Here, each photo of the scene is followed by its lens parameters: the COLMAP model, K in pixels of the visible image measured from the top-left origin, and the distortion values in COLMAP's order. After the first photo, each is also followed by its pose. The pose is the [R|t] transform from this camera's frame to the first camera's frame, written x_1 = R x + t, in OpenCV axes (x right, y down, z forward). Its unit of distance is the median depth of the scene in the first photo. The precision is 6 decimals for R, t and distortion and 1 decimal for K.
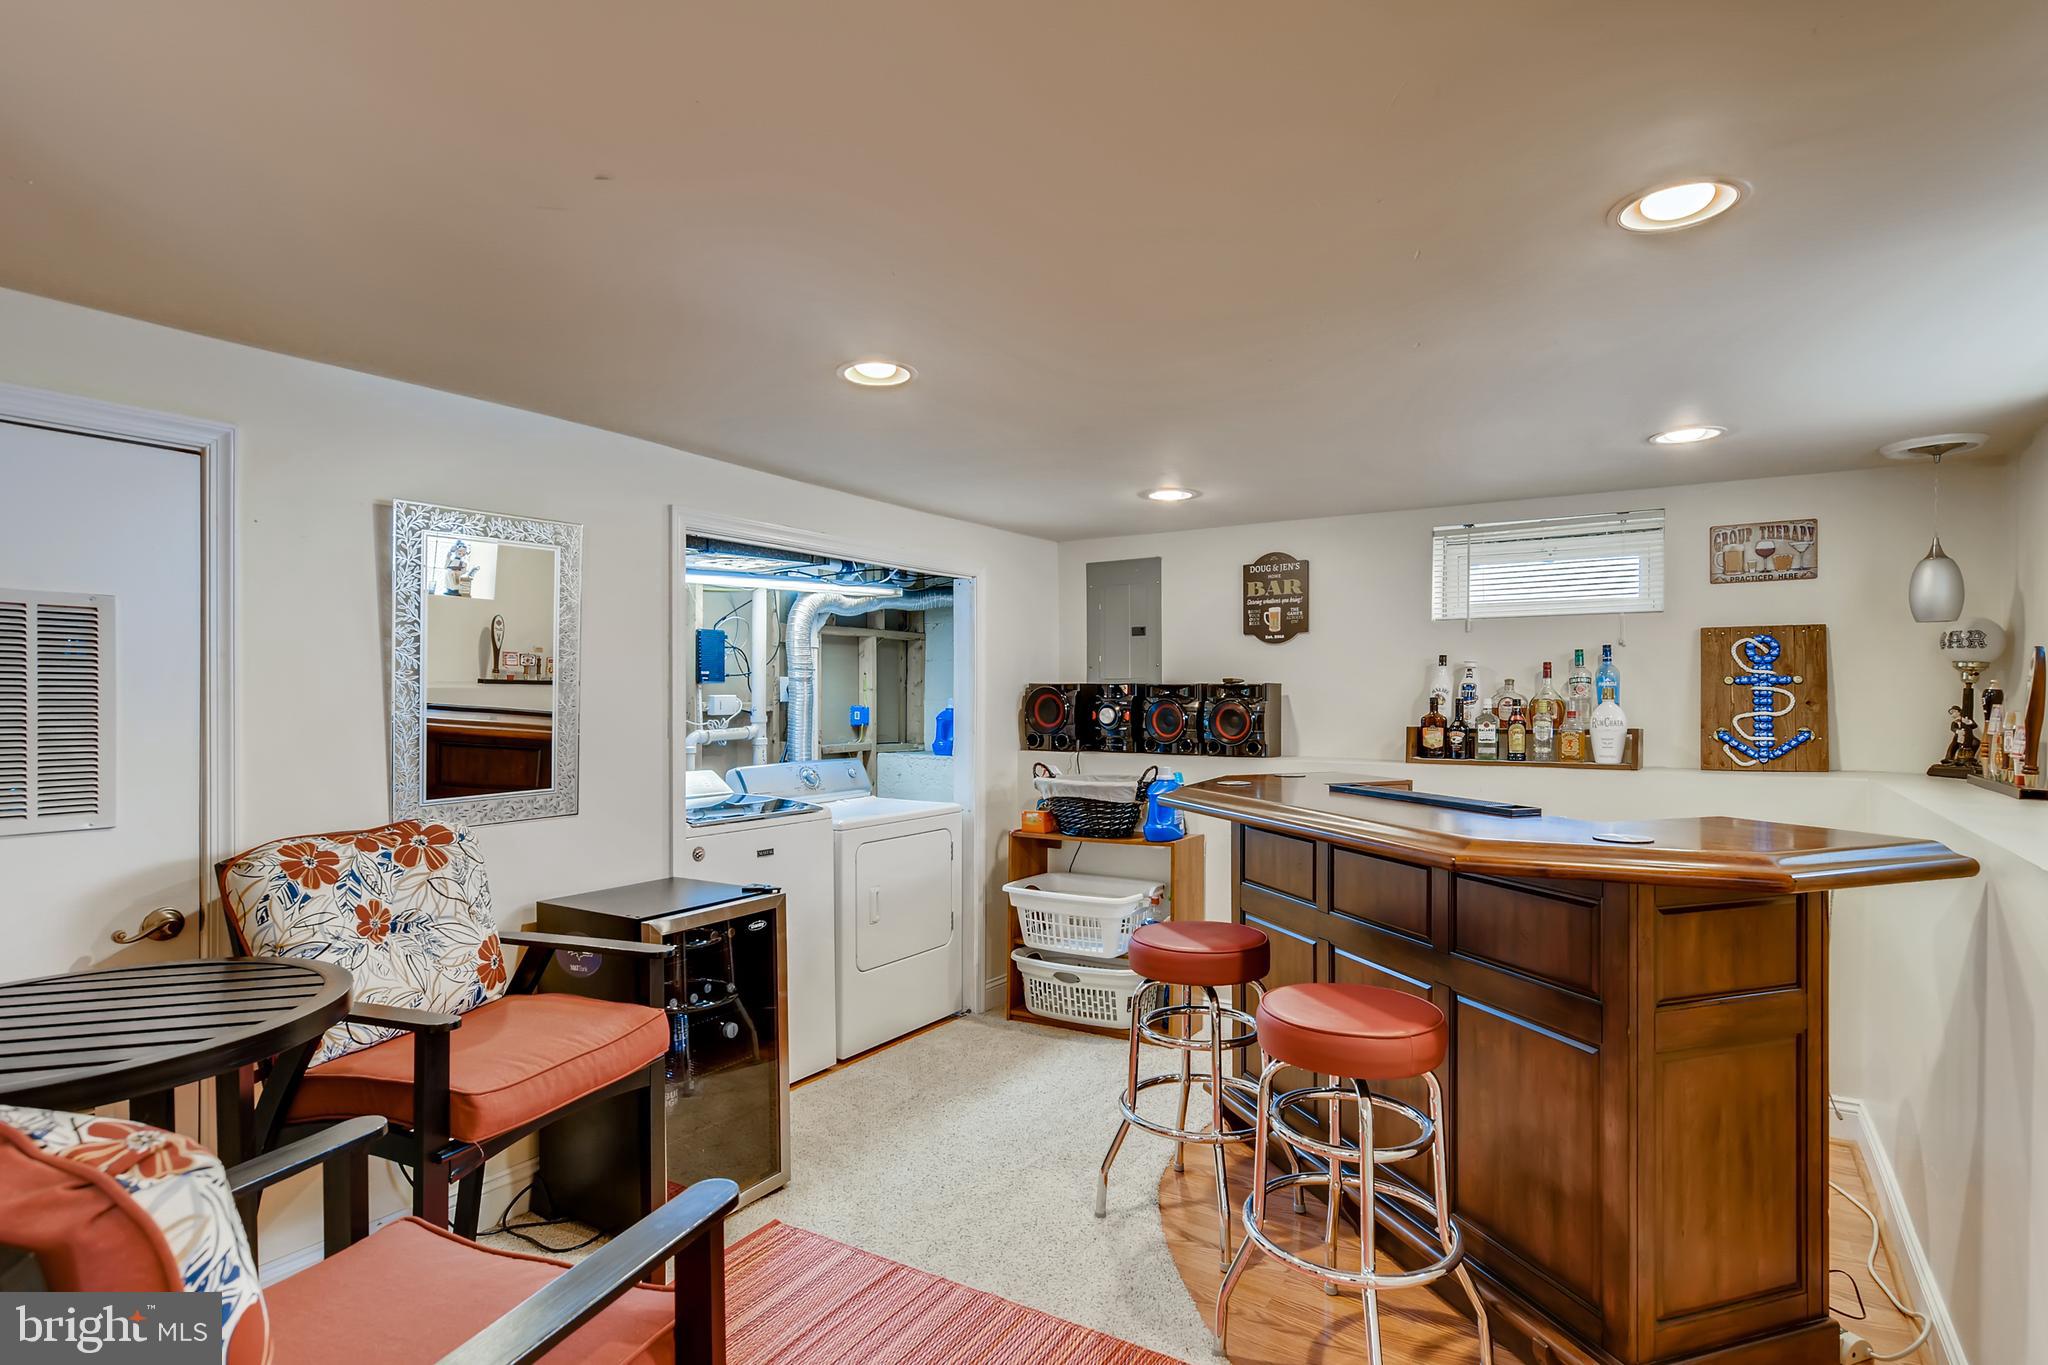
lens RADIAL K [[1045.3, 0, 1032.8], [0, 1045.3, 687.4], [0, 0, 1]] dist [-0.004630, 0.002751]
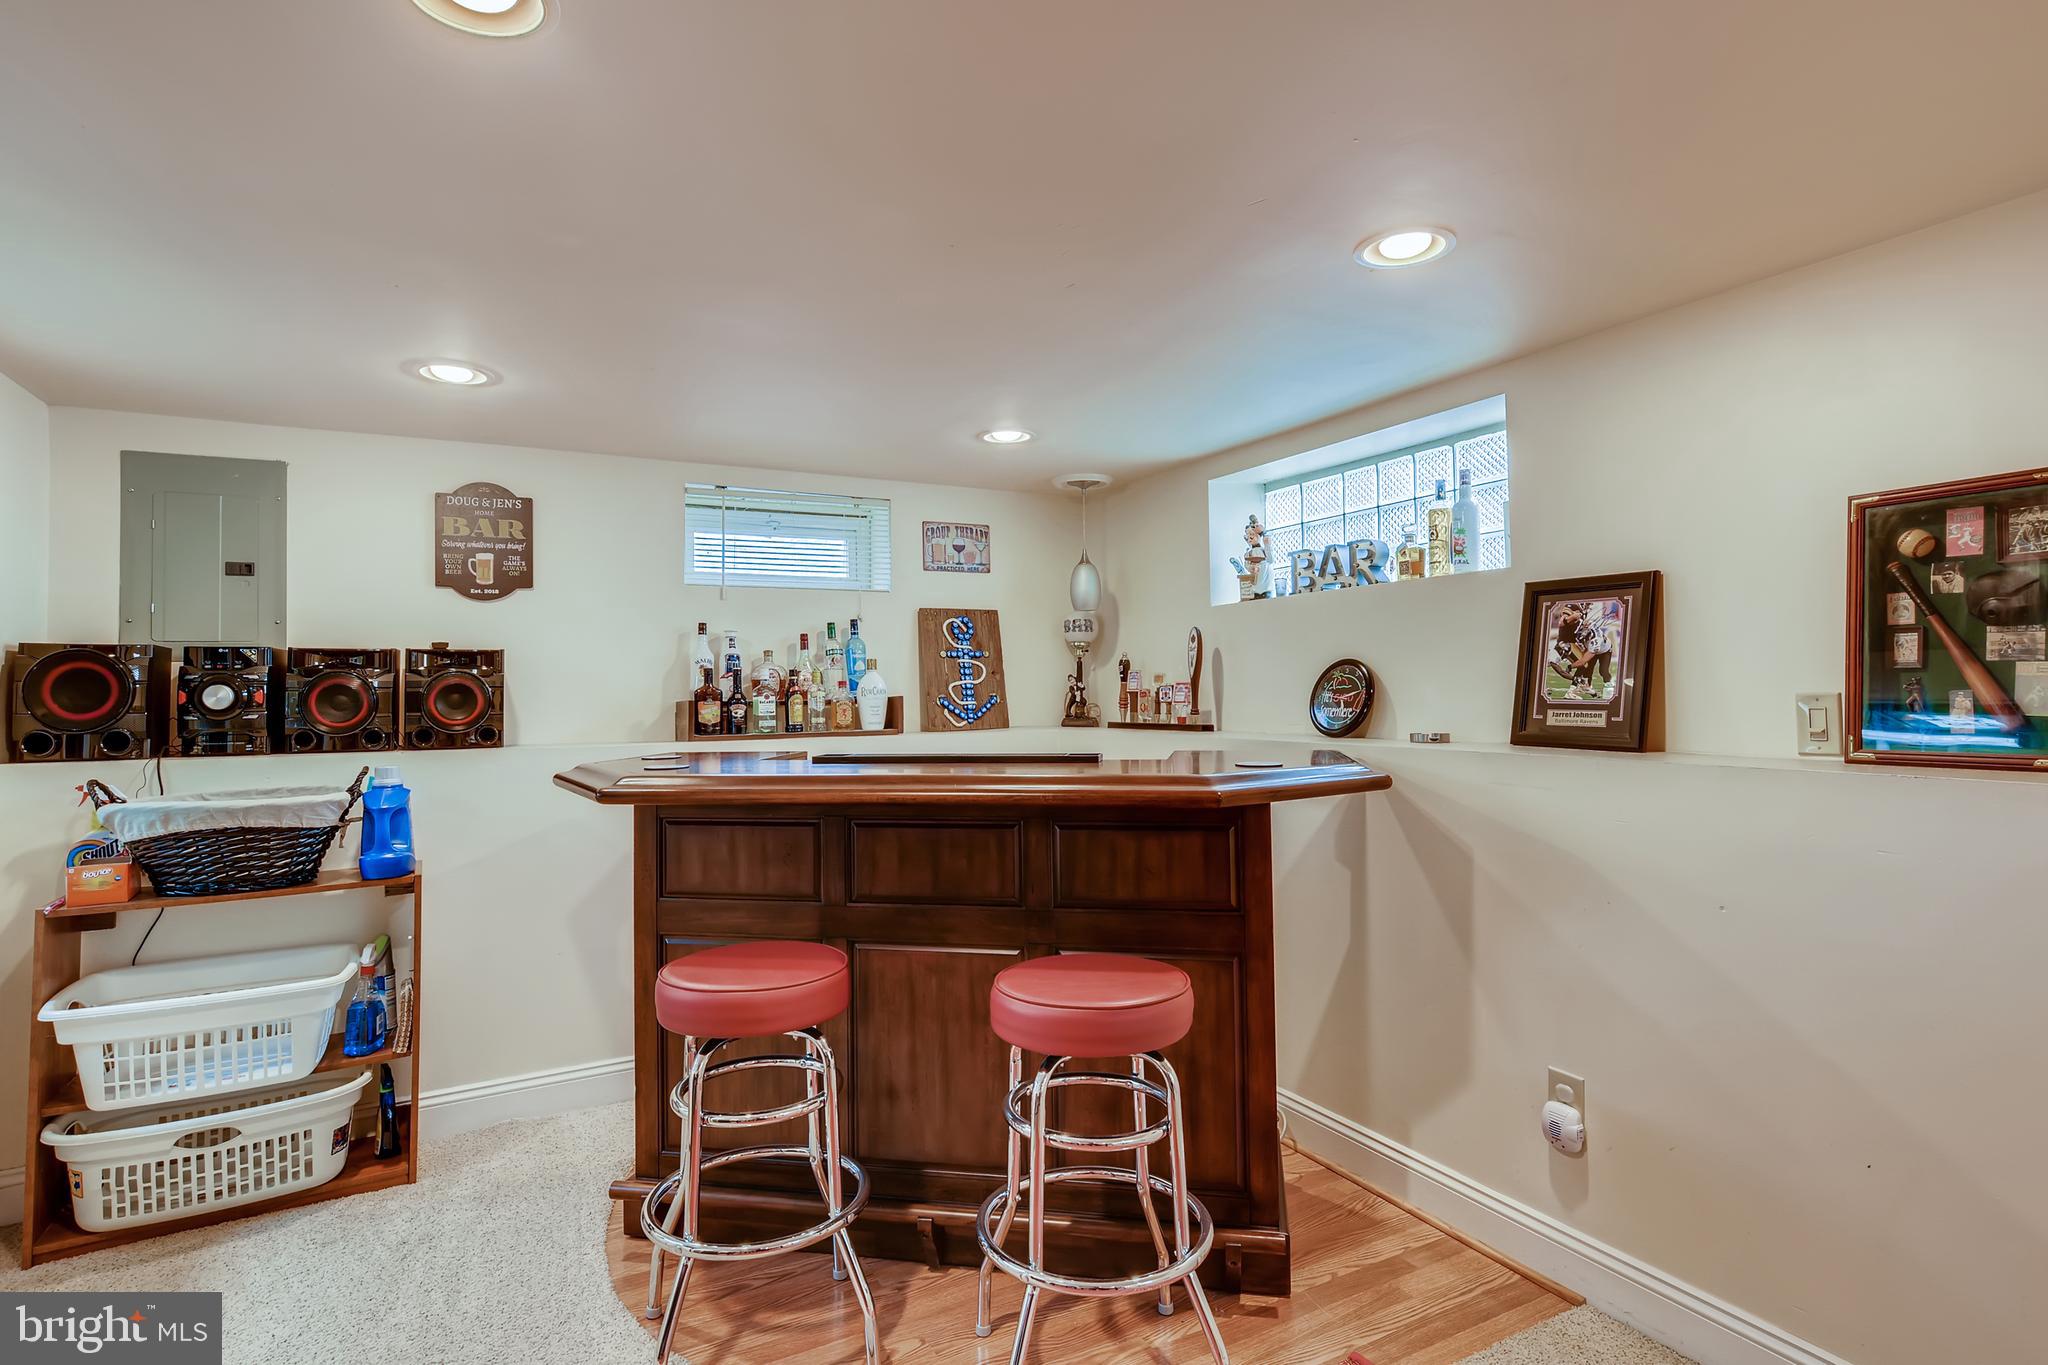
lens RADIAL K [[1045.3, 0, 1022.0], [0, 1045.3, 644.6], [0, 0, 1]] dist [-0.004630, 0.002751]
pose [[0.492174, 0.033605, 0.869848, -0.261812], [0.007447, 0.999055, -0.042810, 0.028815], [-0.870465, 0.027548, 0.491459, 0.304035]]
